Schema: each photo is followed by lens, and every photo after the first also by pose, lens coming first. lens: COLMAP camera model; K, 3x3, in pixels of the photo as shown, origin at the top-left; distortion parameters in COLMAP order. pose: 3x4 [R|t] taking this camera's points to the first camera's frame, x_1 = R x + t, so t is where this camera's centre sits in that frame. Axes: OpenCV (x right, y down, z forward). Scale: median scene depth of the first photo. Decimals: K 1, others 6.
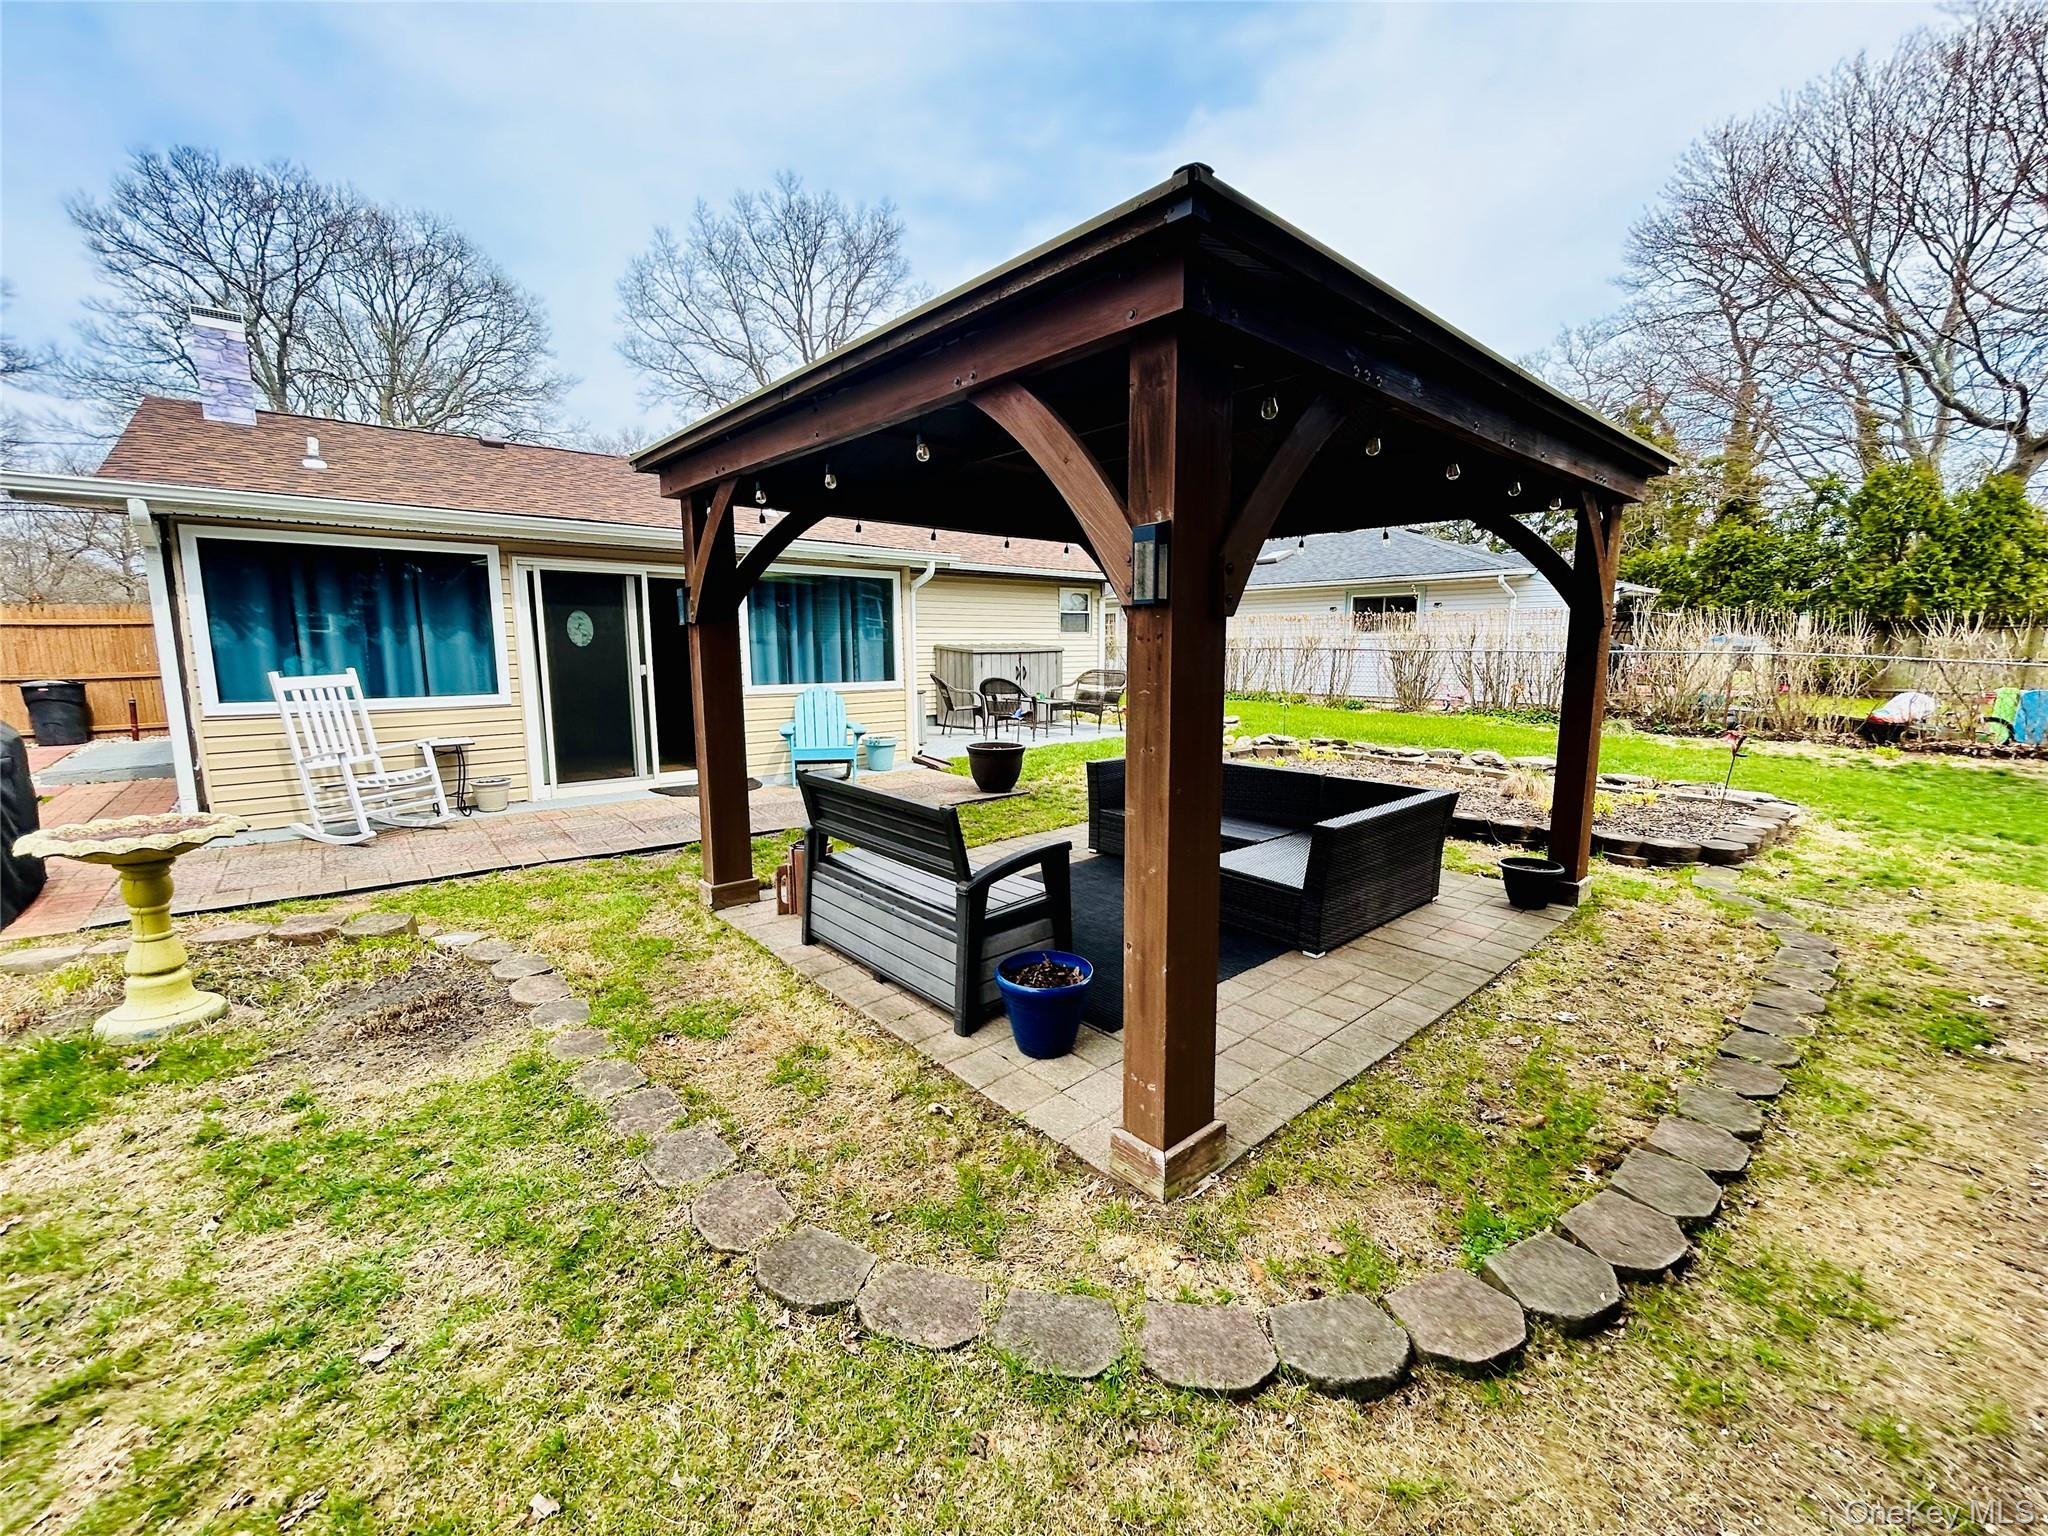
lens RADIAL K [[831.3, 0, 1024.0], [0, 831.3, 768.0], [0, 0, 1]] dist [-0.003149, 0.000962]
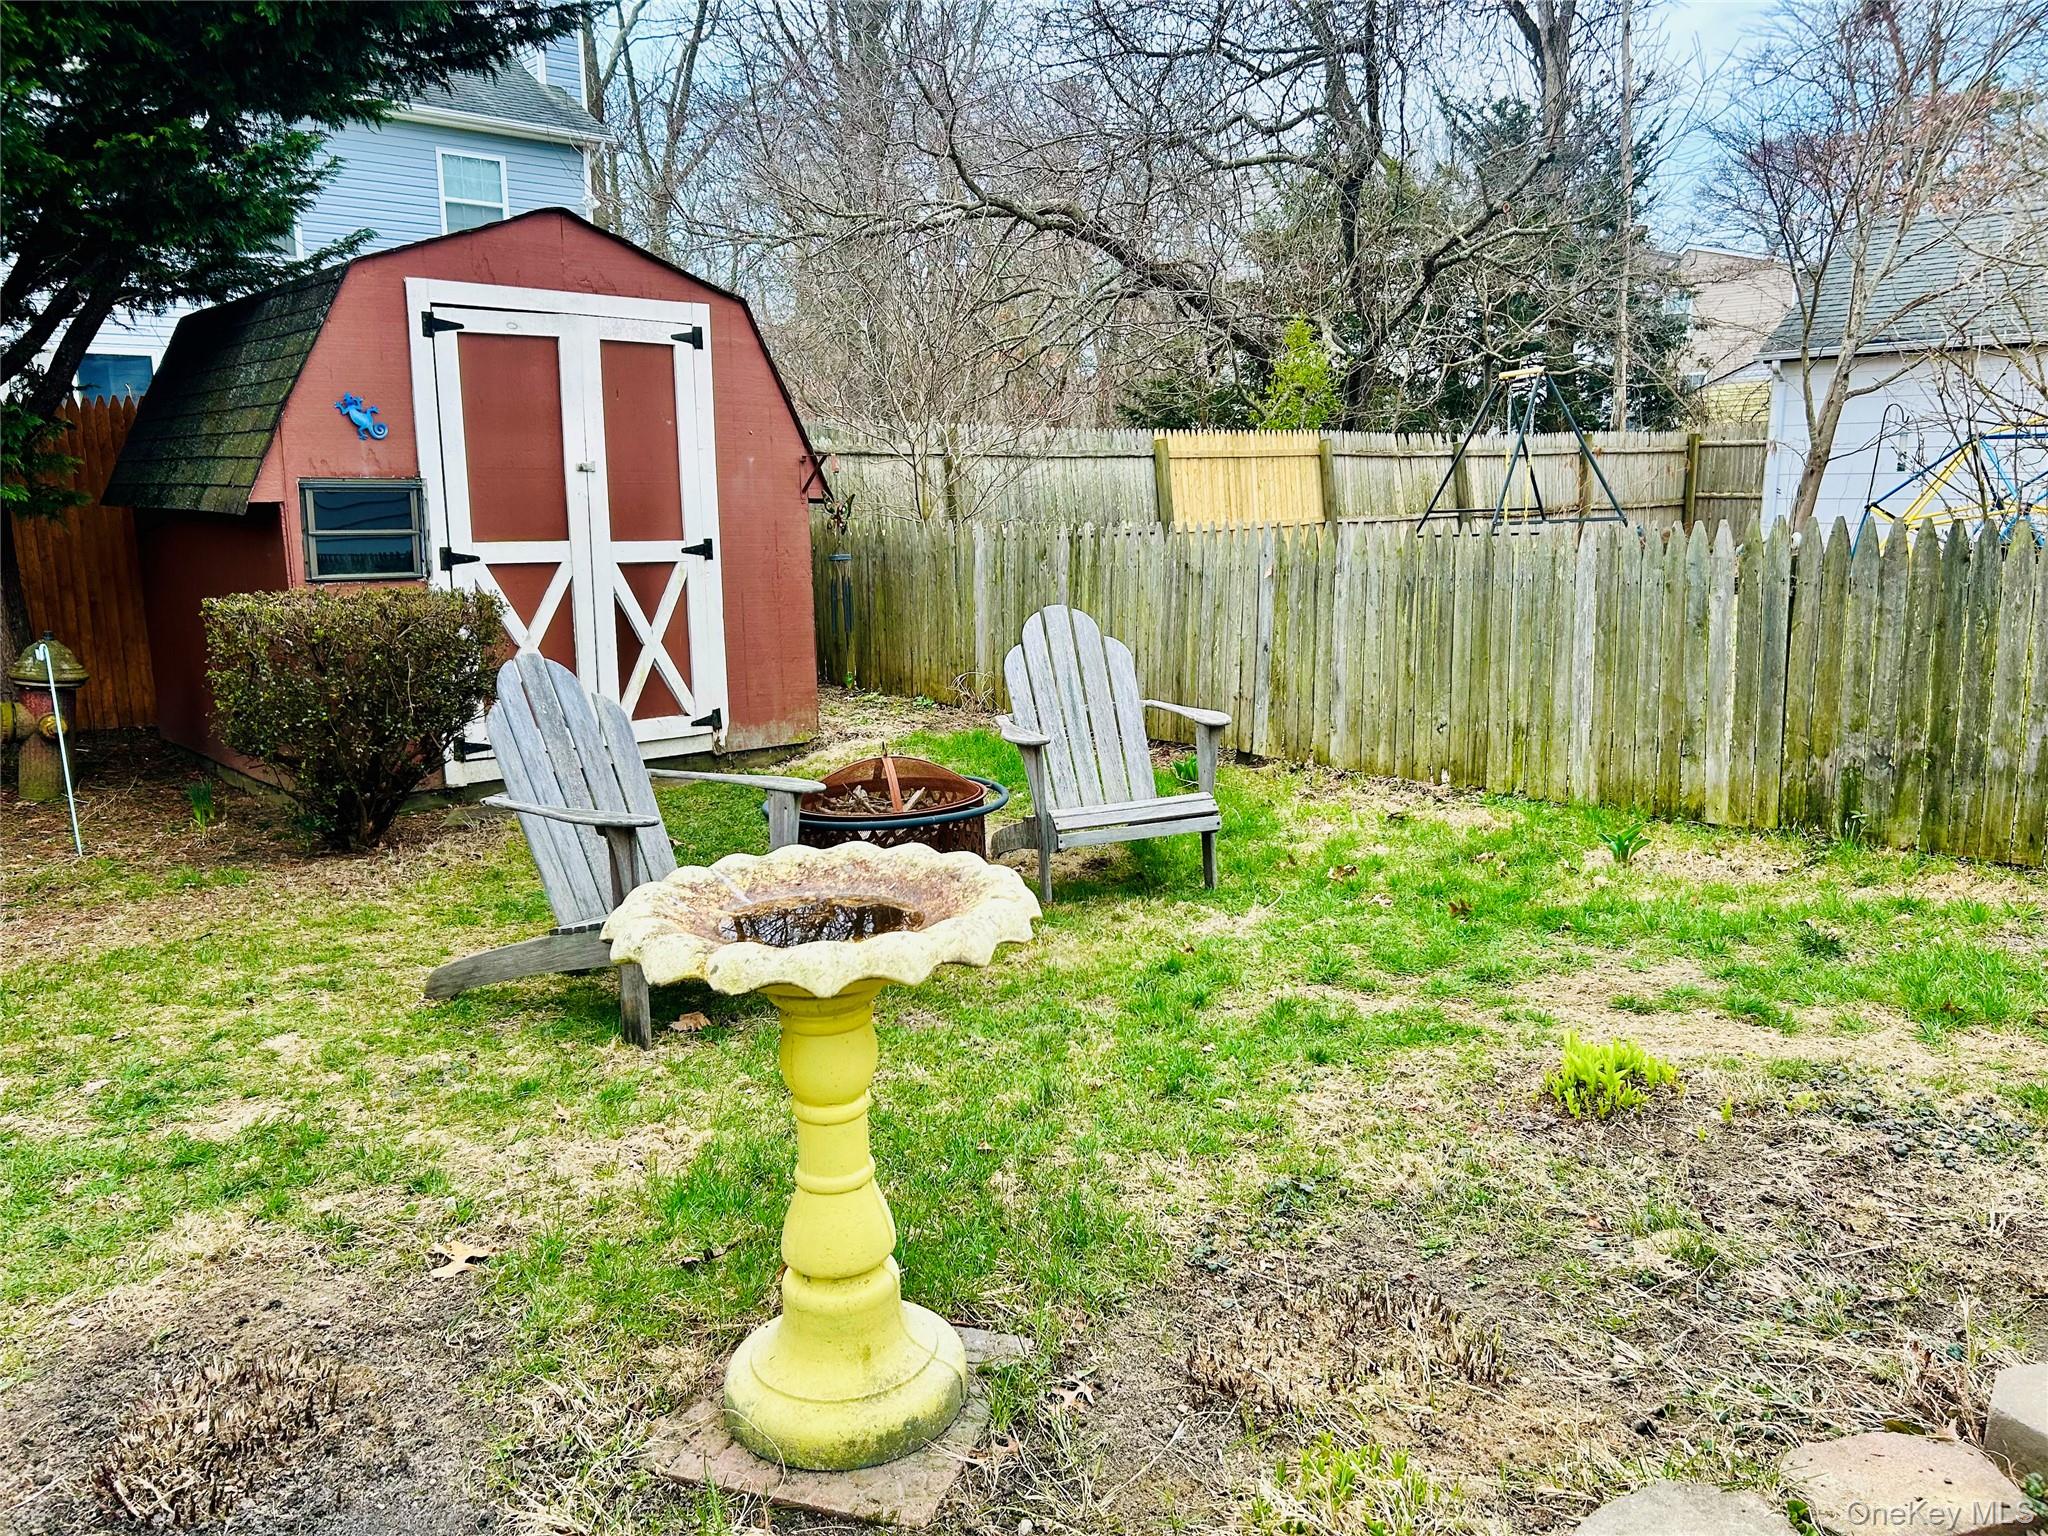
lens RADIAL K [[1566.0, 0, 1024.0], [0, 1566.0, 768.0], [0, 0, 1]] dist [0.033534, -0.002395]
pose [[-0.999848, 0.010867, -0.013632, -0.244983], [0.005823, 0.945229, 0.326356, -0.044949], [0.016432, 0.326227, -0.945149, 0.350047]]
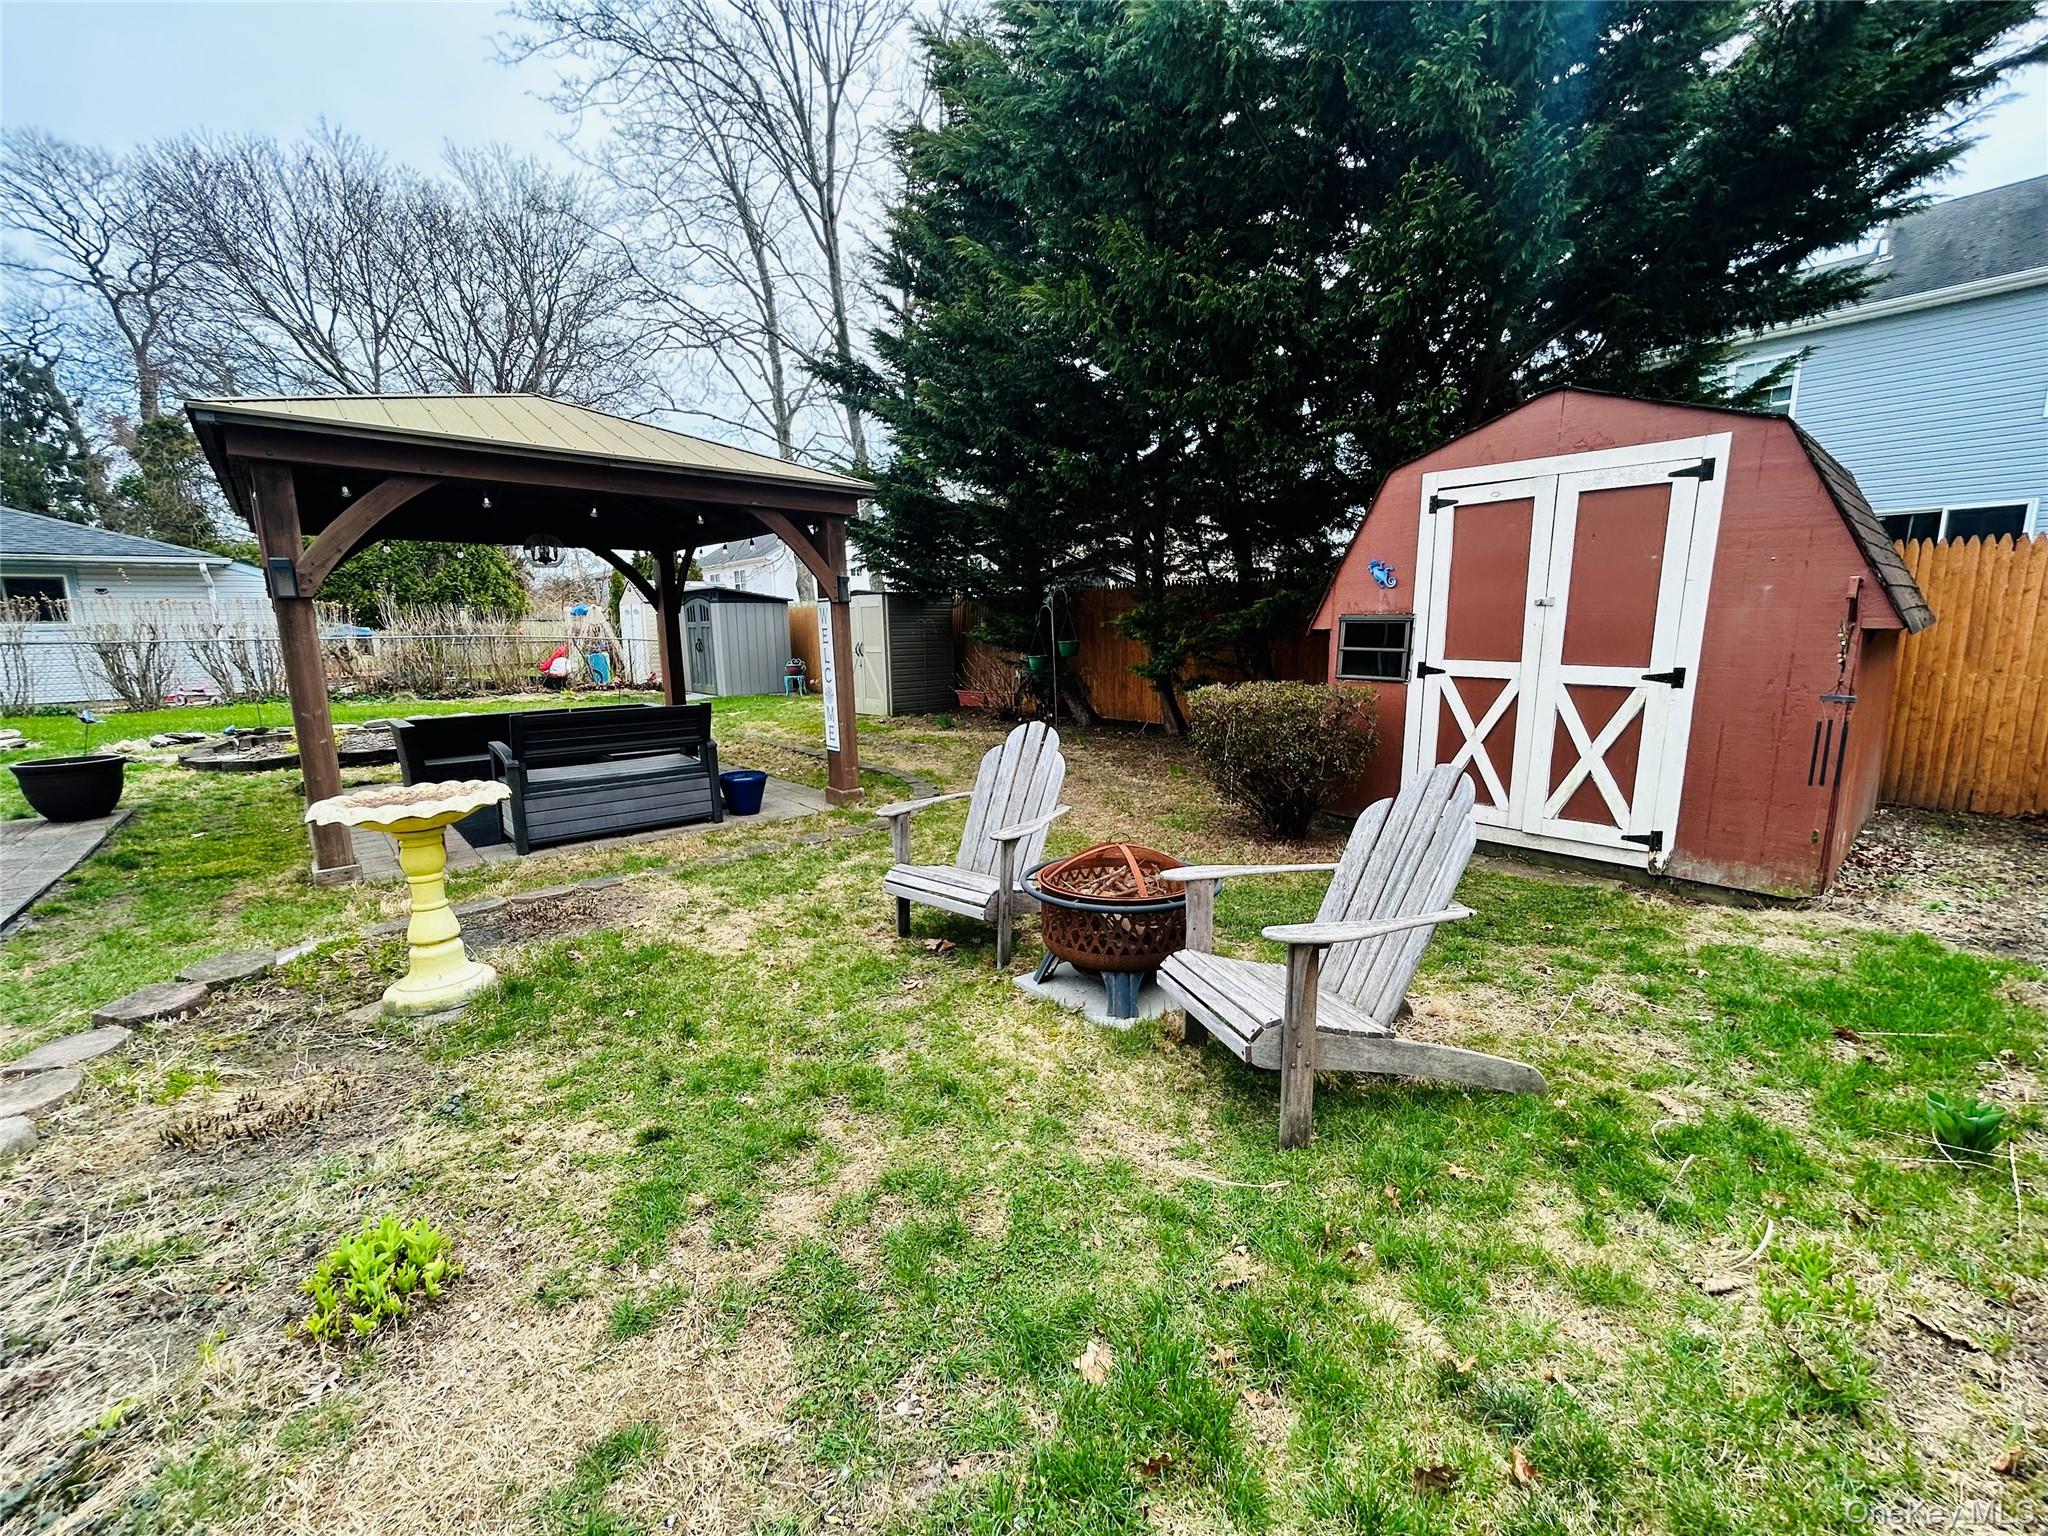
lens RADIAL K [[831.3, 0, 1024.0], [0, 831.3, 768.0], [0, 0, 1]] dist [-0.003149, 0.000962]
pose [[0.004054, -0.169613, 0.985502, -0.427991], [0.166637, 0.971846, 0.166577, 0.000510], [-0.986010, 0.163546, 0.032204, 0.053987]]
